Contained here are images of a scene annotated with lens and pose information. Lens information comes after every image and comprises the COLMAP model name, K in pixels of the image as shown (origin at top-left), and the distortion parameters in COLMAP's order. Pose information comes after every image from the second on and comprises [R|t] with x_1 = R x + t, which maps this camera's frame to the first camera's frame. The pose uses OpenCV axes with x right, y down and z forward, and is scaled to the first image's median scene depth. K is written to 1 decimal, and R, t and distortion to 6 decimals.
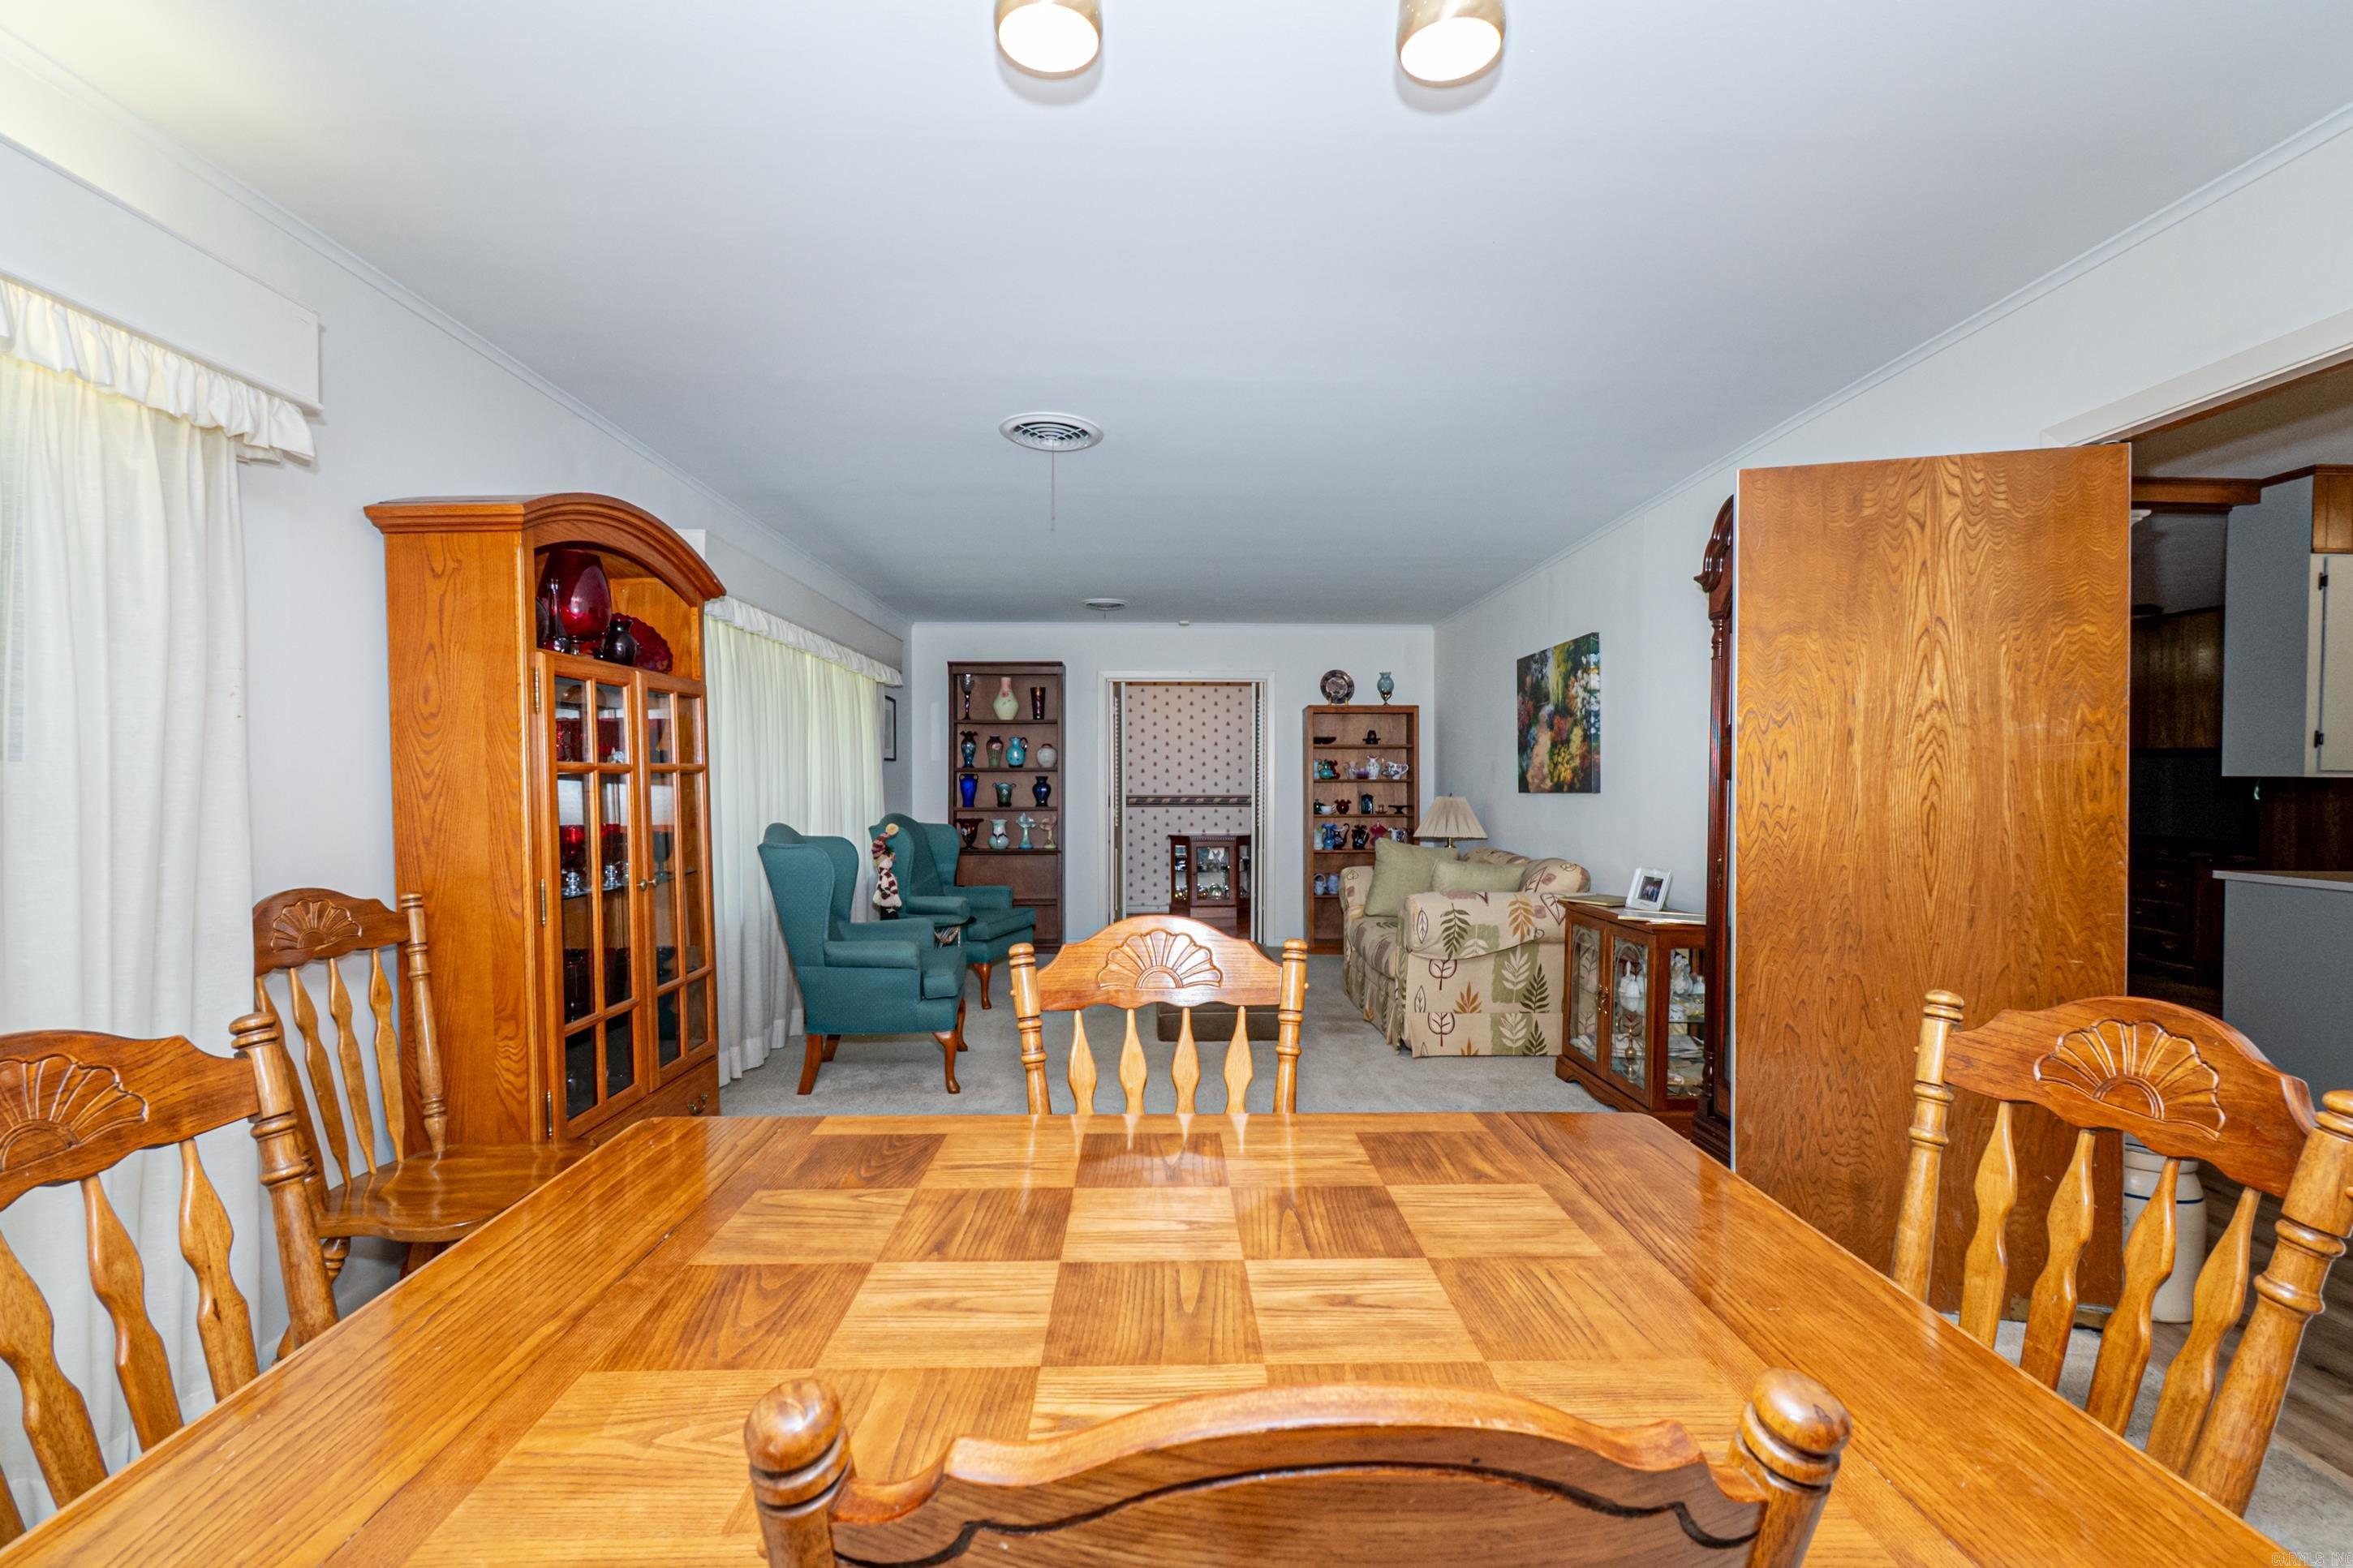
lens RADIAL K [[1061.6, 0, 1176.5], [0, 1061.6, 784.0], [0, 0, 1]] dist [0.017761, -0.000038]
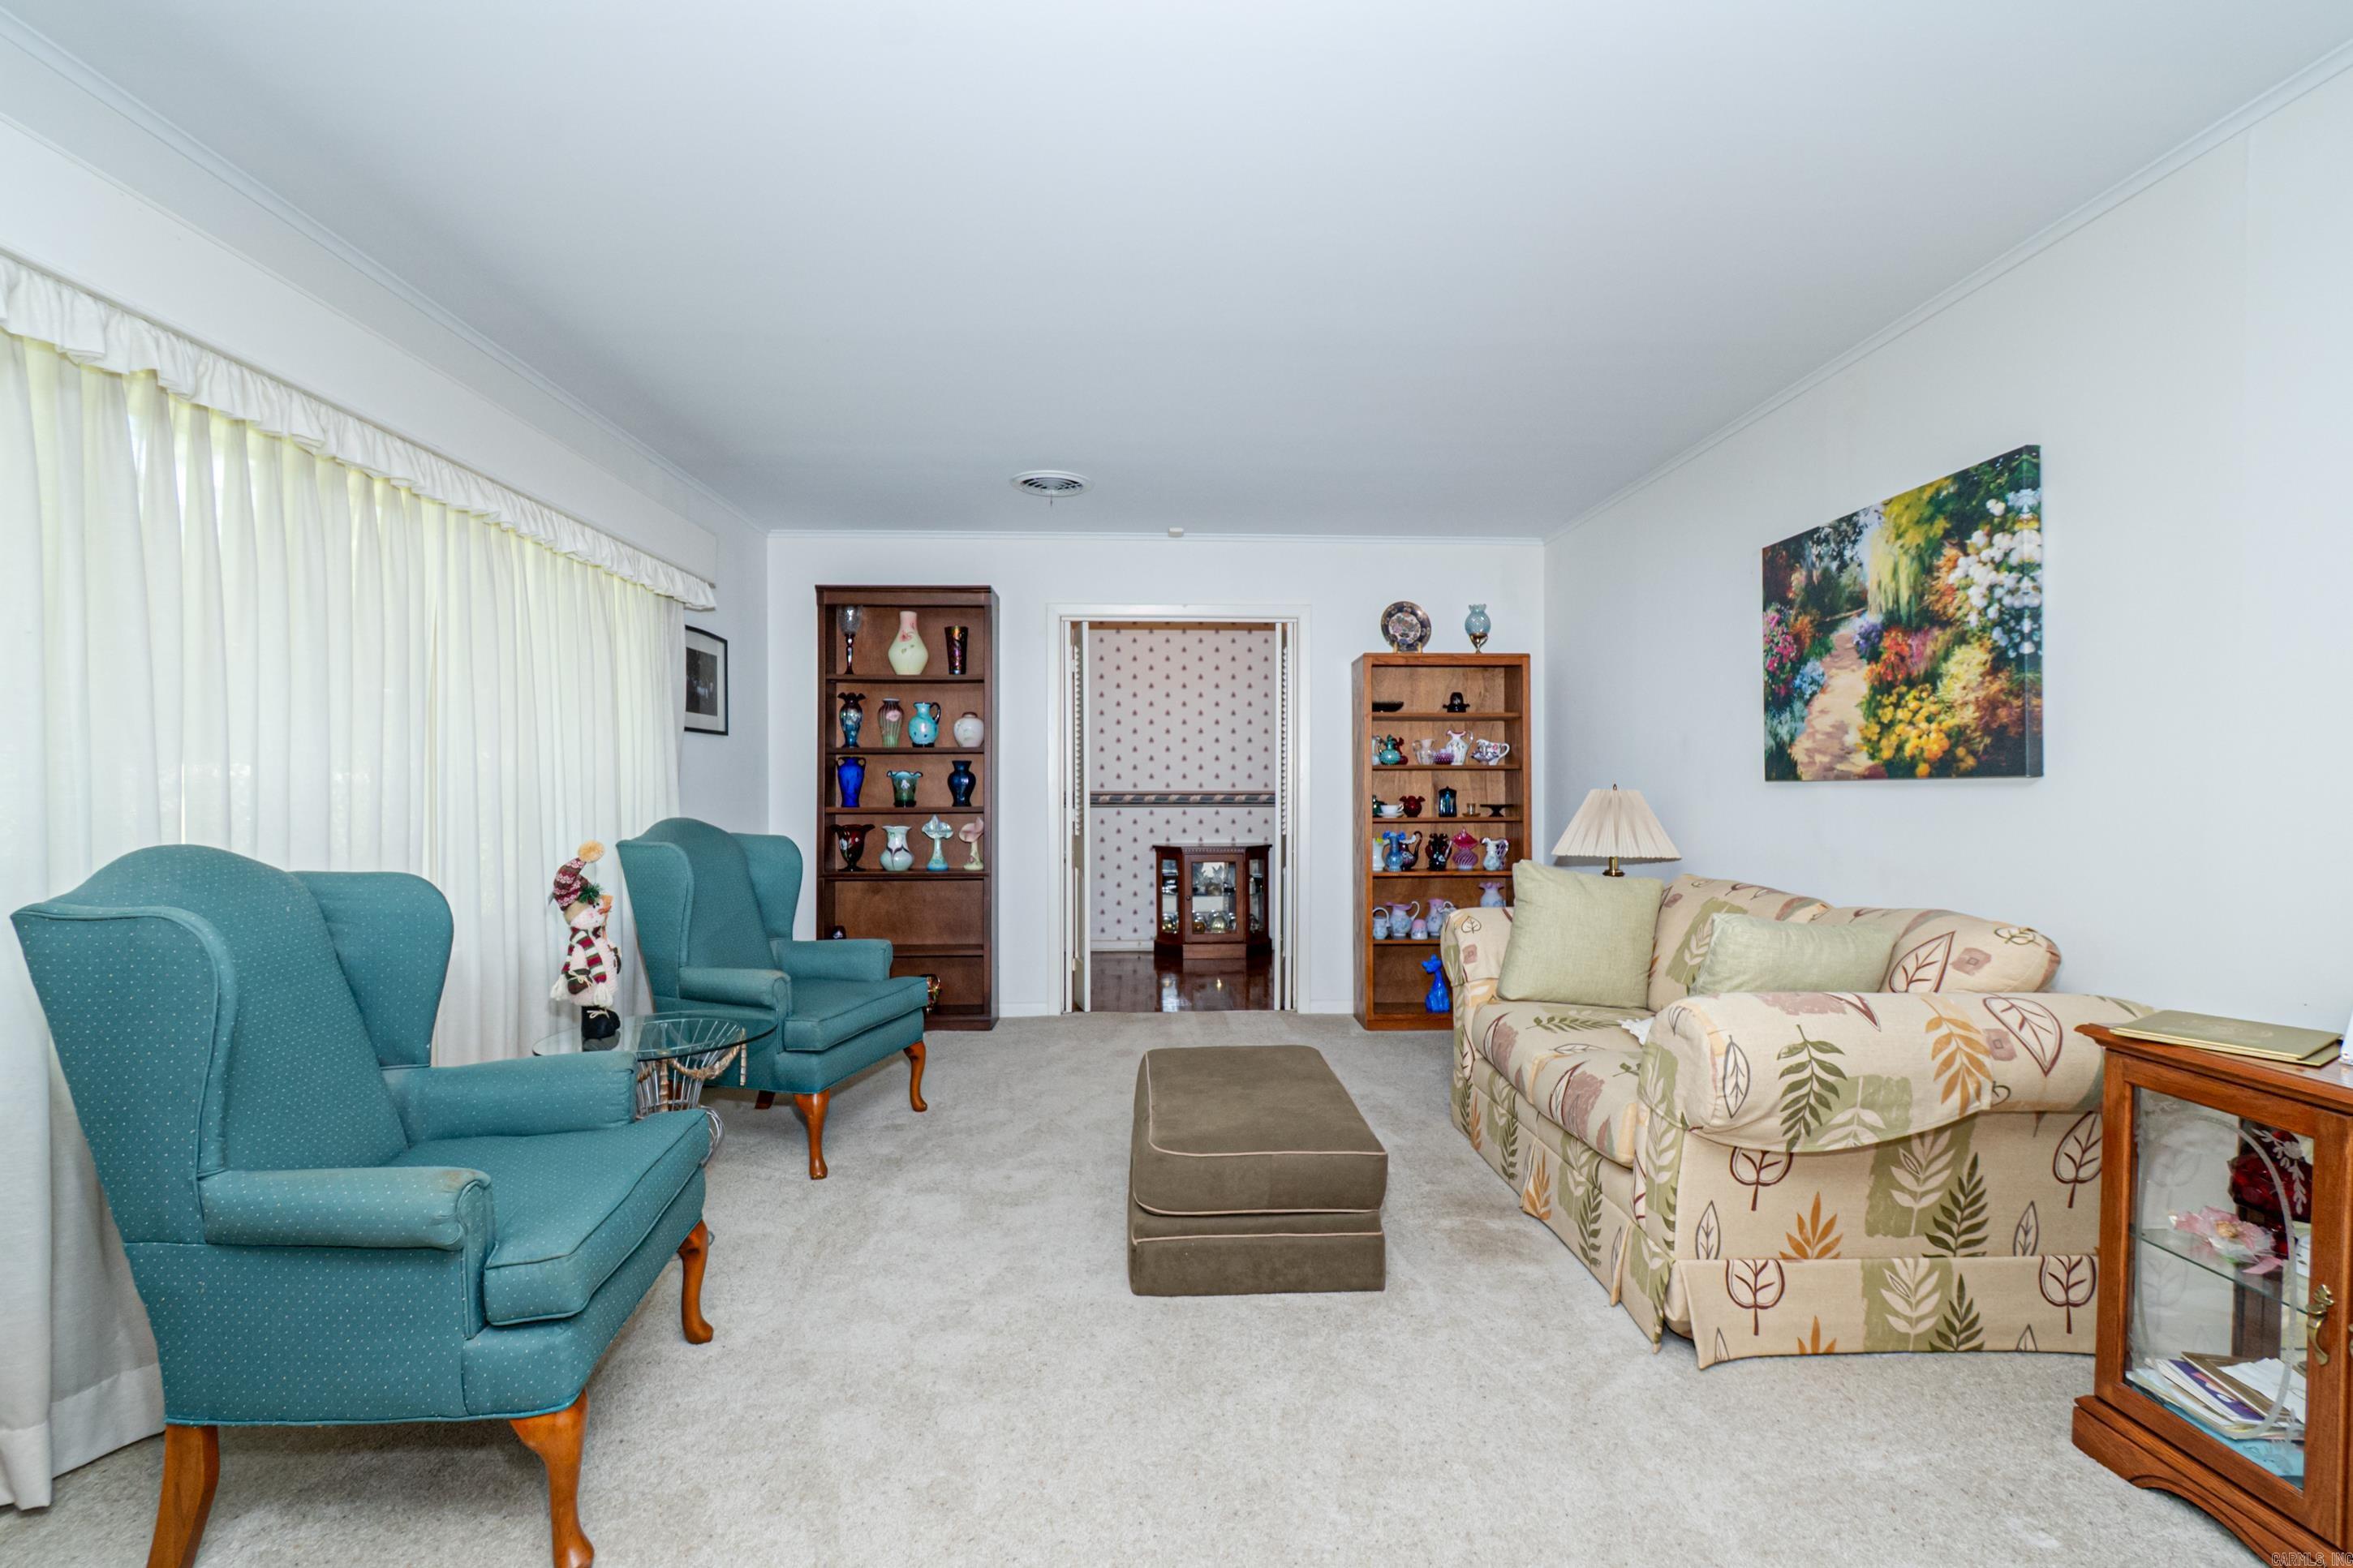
lens RADIAL K [[1061.6, 0, 1176.5], [0, 1061.6, 784.0], [0, 0, 1]] dist [0.017761, -0.000038]
pose [[0.999904, -0.000294, 0.013844, -0.001914], [0.000305, 1.000000, -0.000811, 0.007771], [-0.013844, 0.000815, 0.999904, 0.334050]]
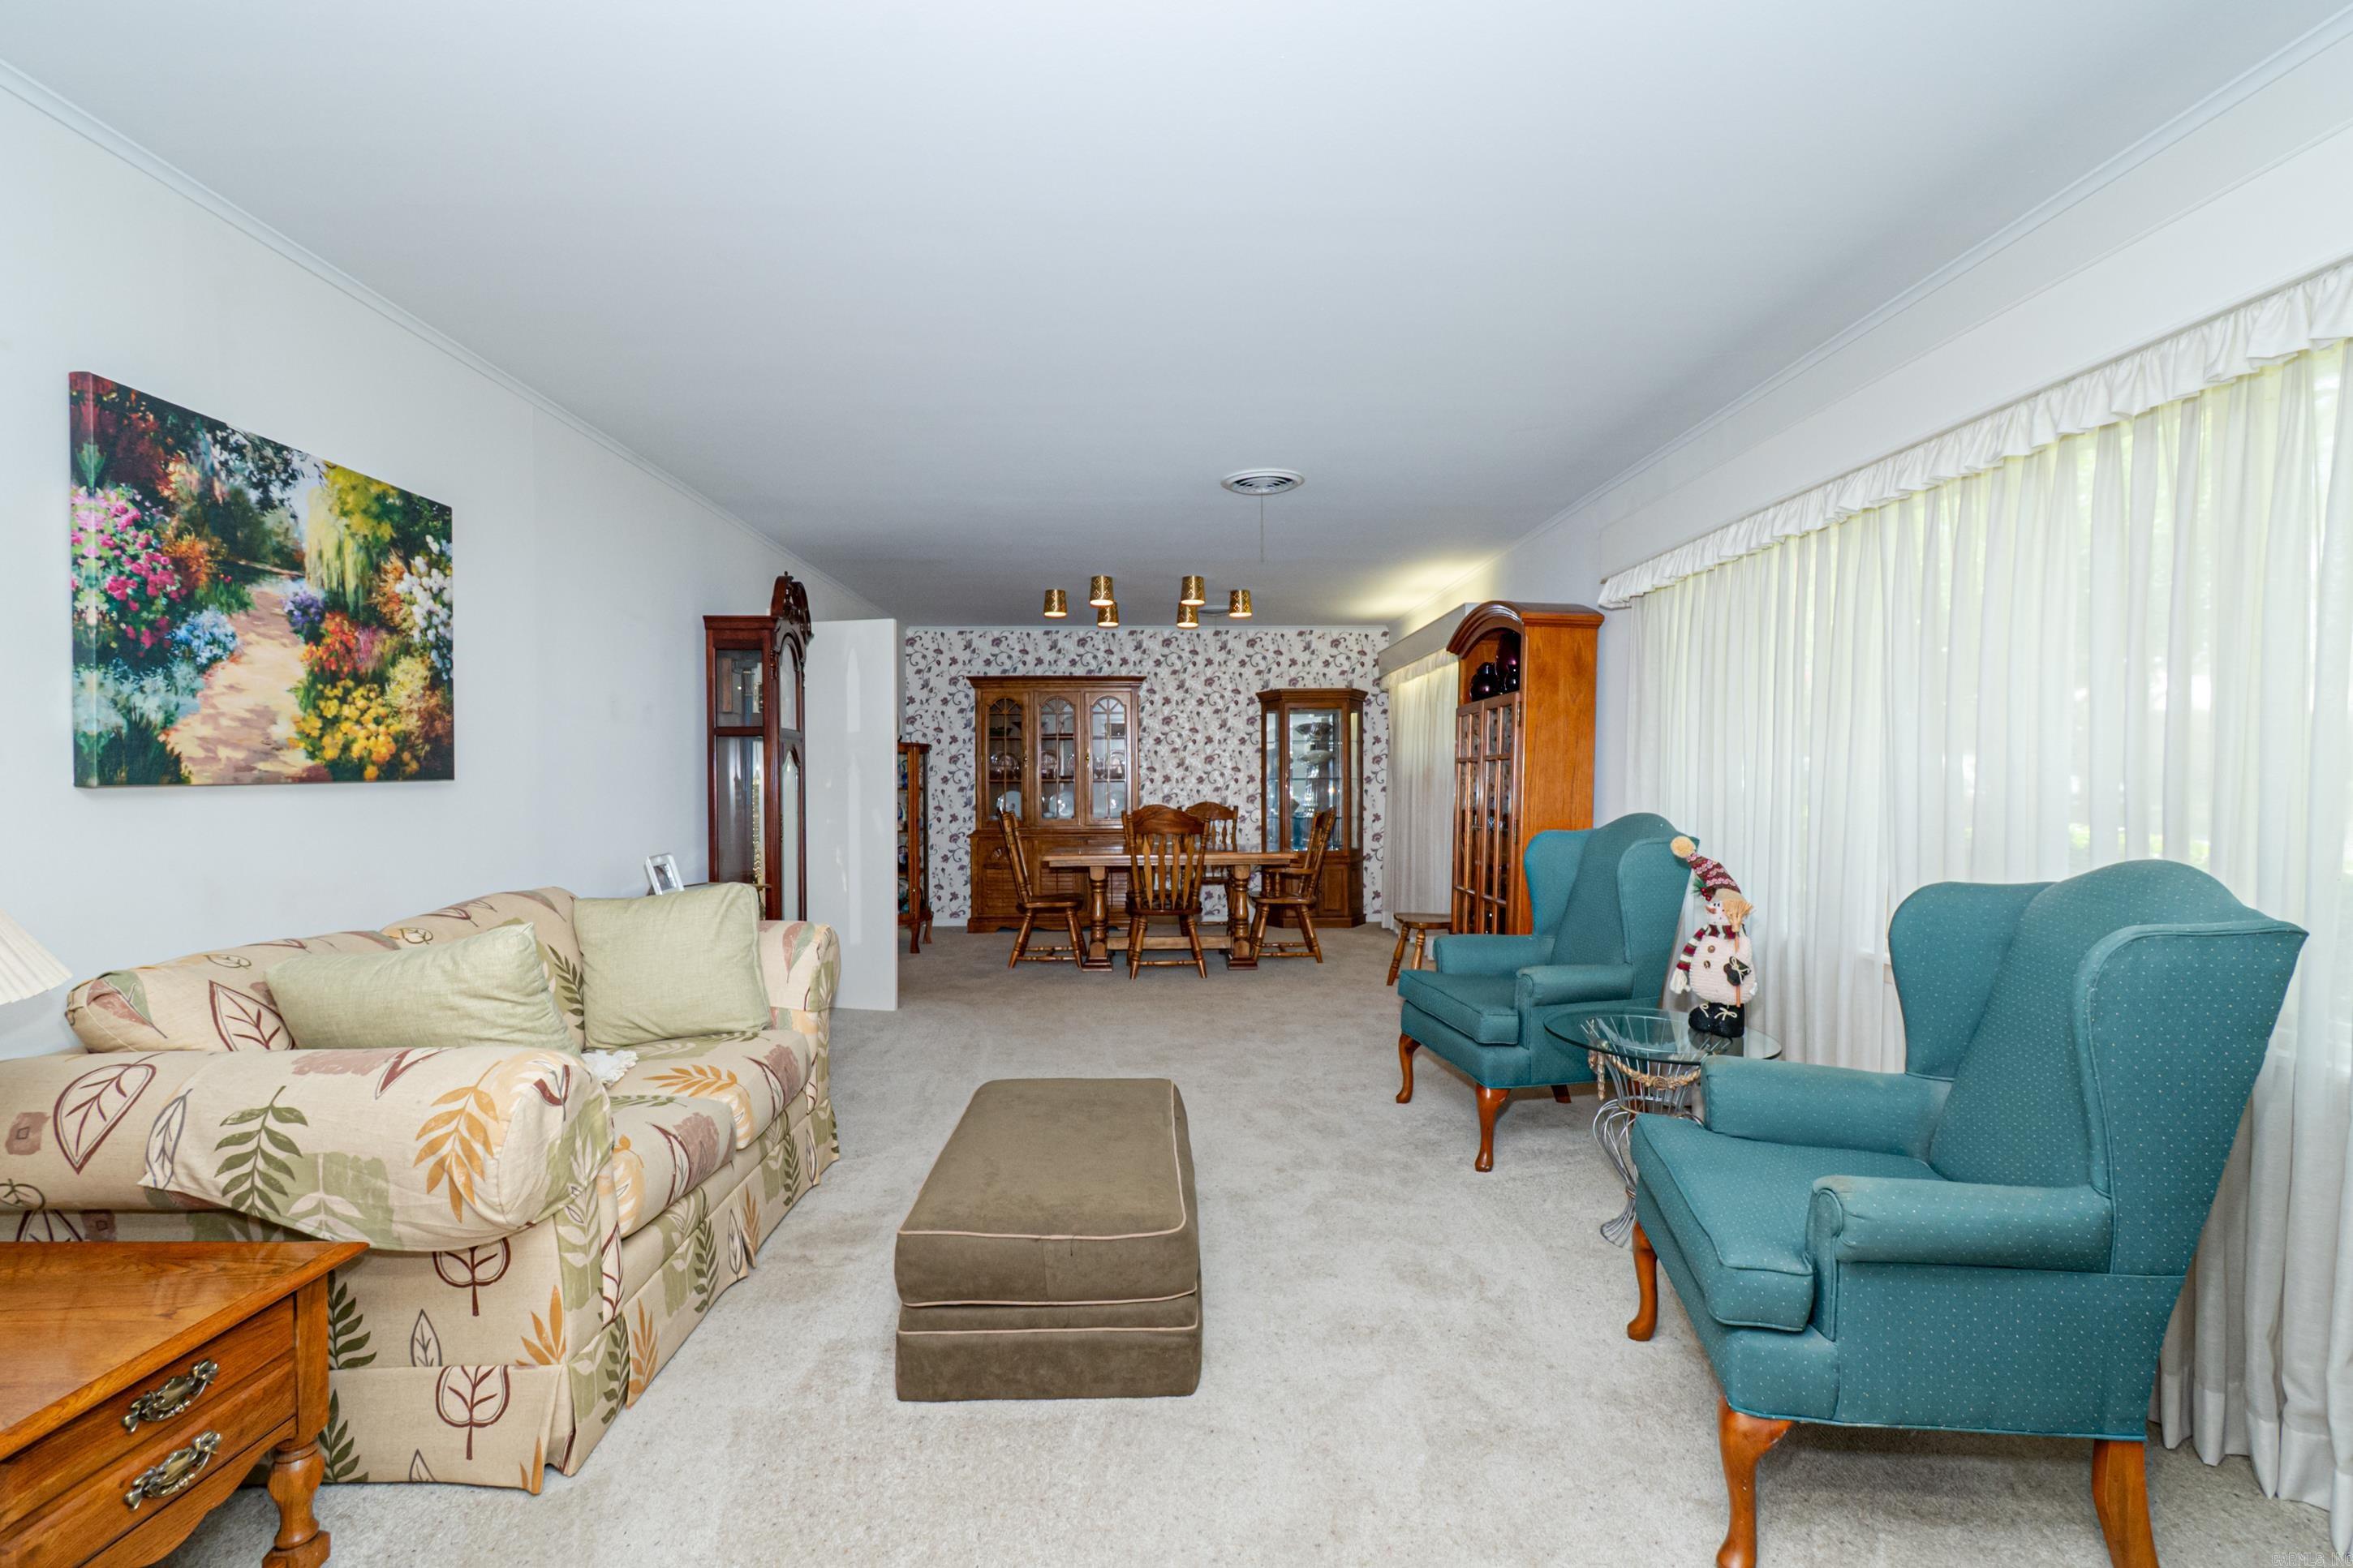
lens RADIAL K [[1061.6, 0, 1176.5], [0, 1061.6, 784.0], [0, 0, 1]] dist [0.017761, -0.000038]
pose [[-0.999954, 0.005911, -0.007556, -0.003707], [0.005839, 0.999938, 0.009531, 0.004706], [0.007612, 0.009486, -0.999926, 1.030642]]
